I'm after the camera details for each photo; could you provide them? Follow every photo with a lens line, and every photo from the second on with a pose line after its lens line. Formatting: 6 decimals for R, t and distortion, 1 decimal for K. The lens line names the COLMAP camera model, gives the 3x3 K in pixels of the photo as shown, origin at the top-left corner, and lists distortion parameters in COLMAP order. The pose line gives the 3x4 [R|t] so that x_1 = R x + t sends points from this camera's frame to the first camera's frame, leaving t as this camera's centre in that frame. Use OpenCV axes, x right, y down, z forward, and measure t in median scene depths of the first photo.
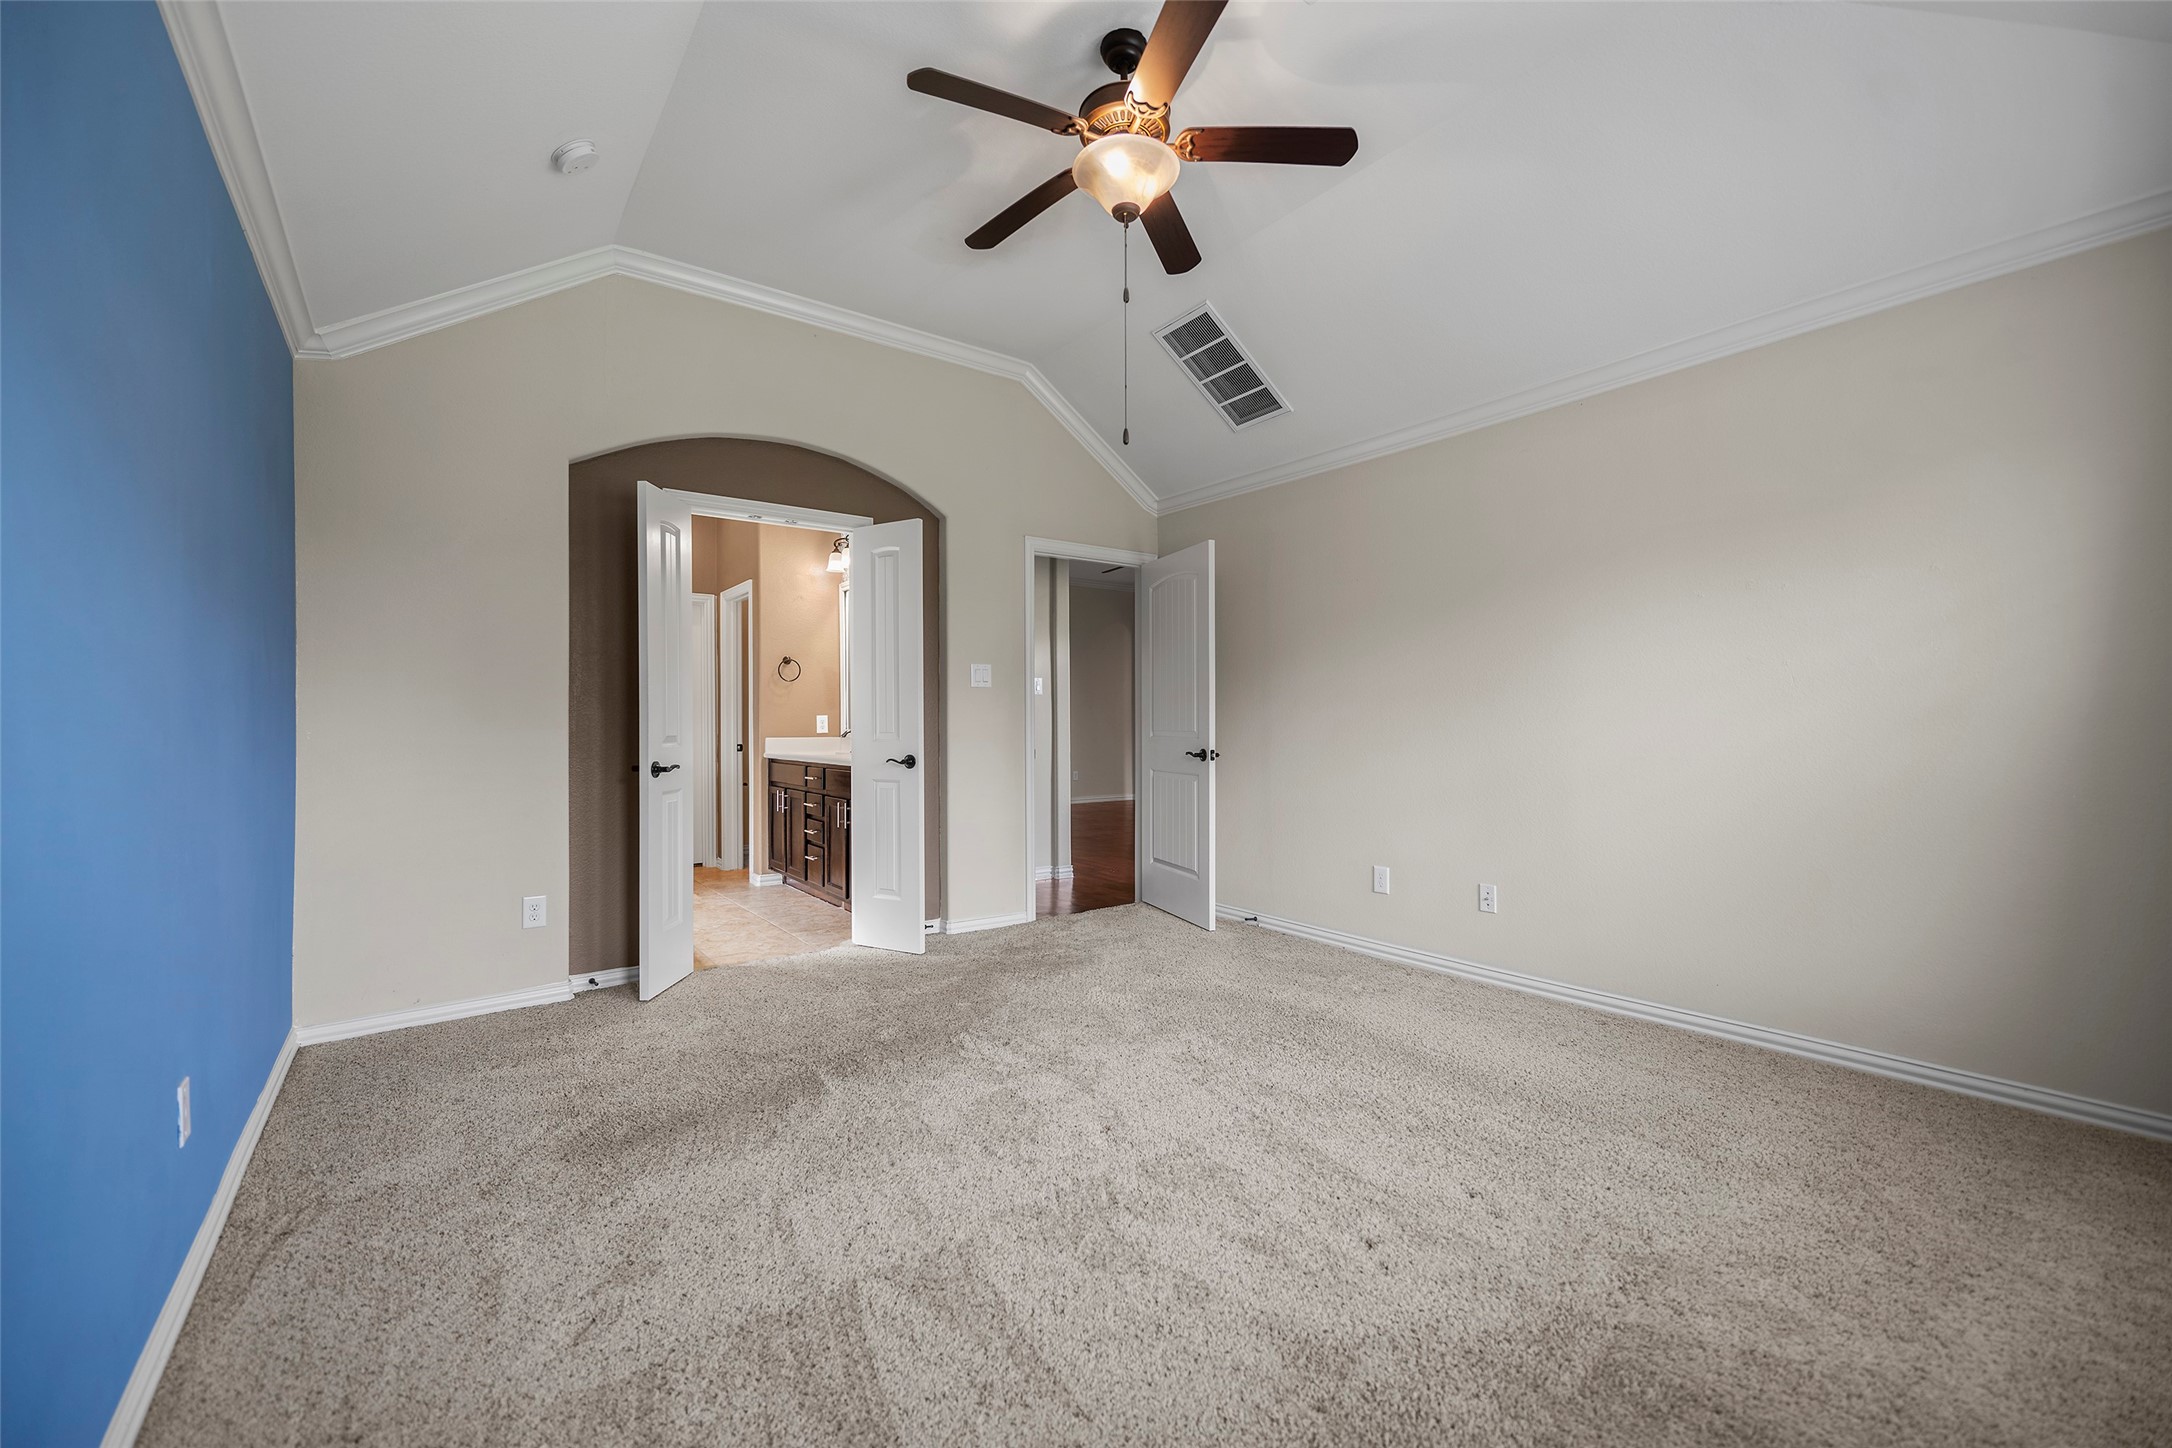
lens RADIAL K [[890.6, 0, 1071.6], [0, 890.6, 732.4], [0, 0, 1]] dist [-0.004985, -0.000977]
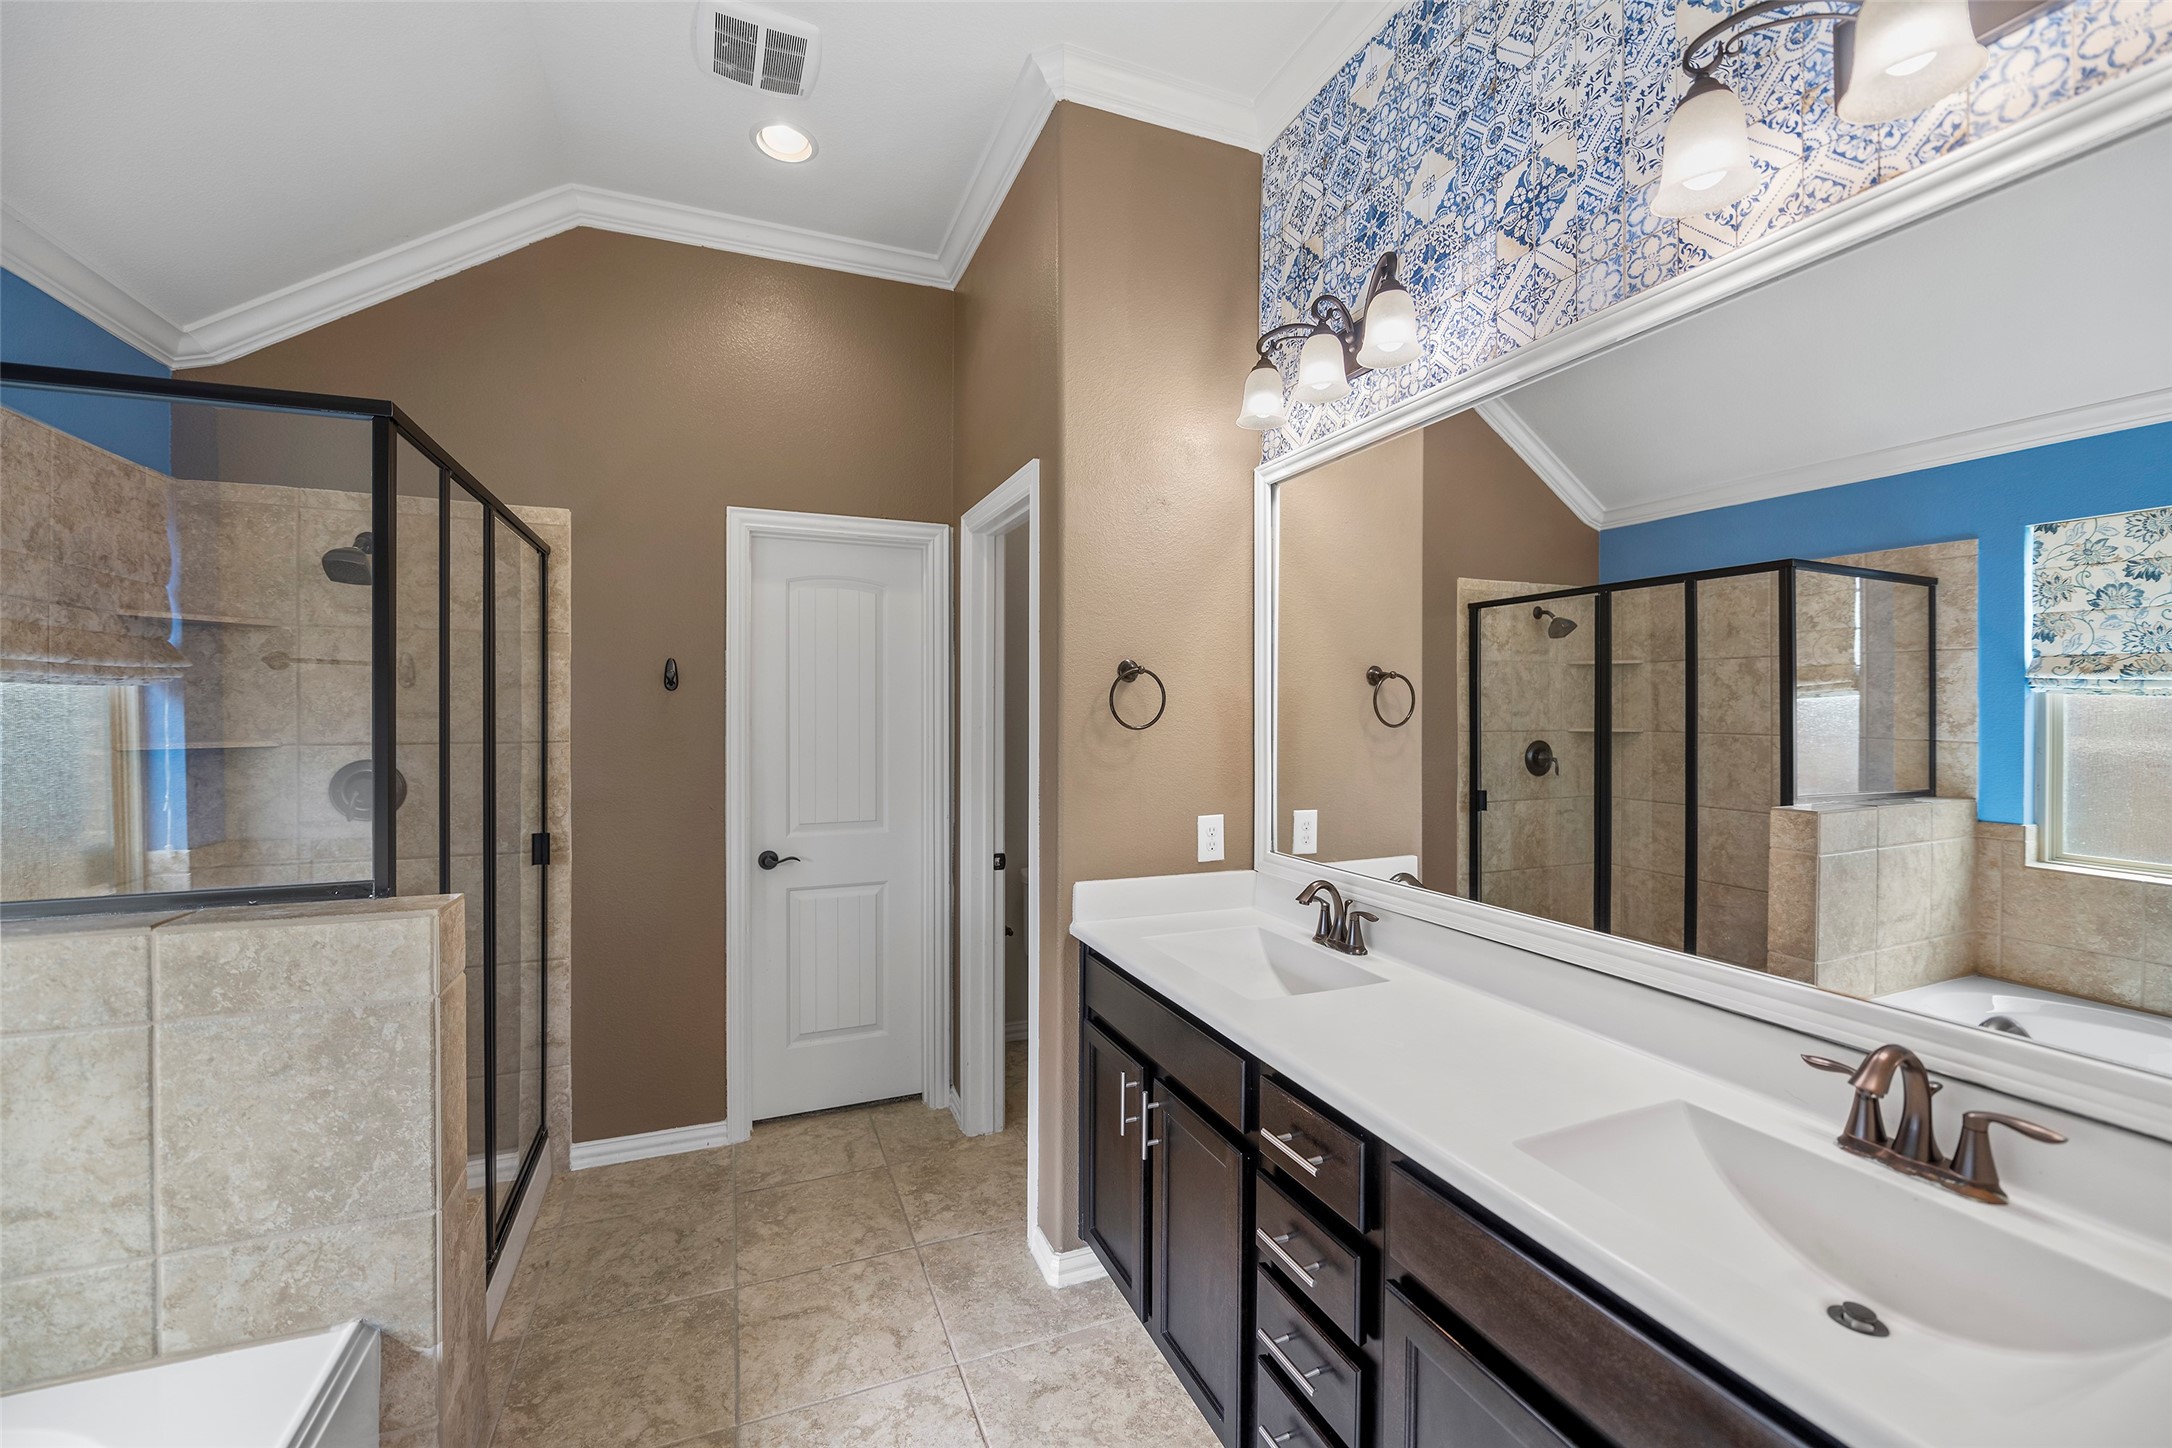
lens RADIAL K [[890.6, 0, 1090.7], [0, 890.6, 725.0], [0, 0, 1]] dist [-0.004985, -0.000977]
pose [[0.972126, 0.013115, -0.234091, -0.244874], [-0.011384, 0.999897, 0.008743, -0.060407], [0.234181, -0.005834, 0.972176, 0.627156]]
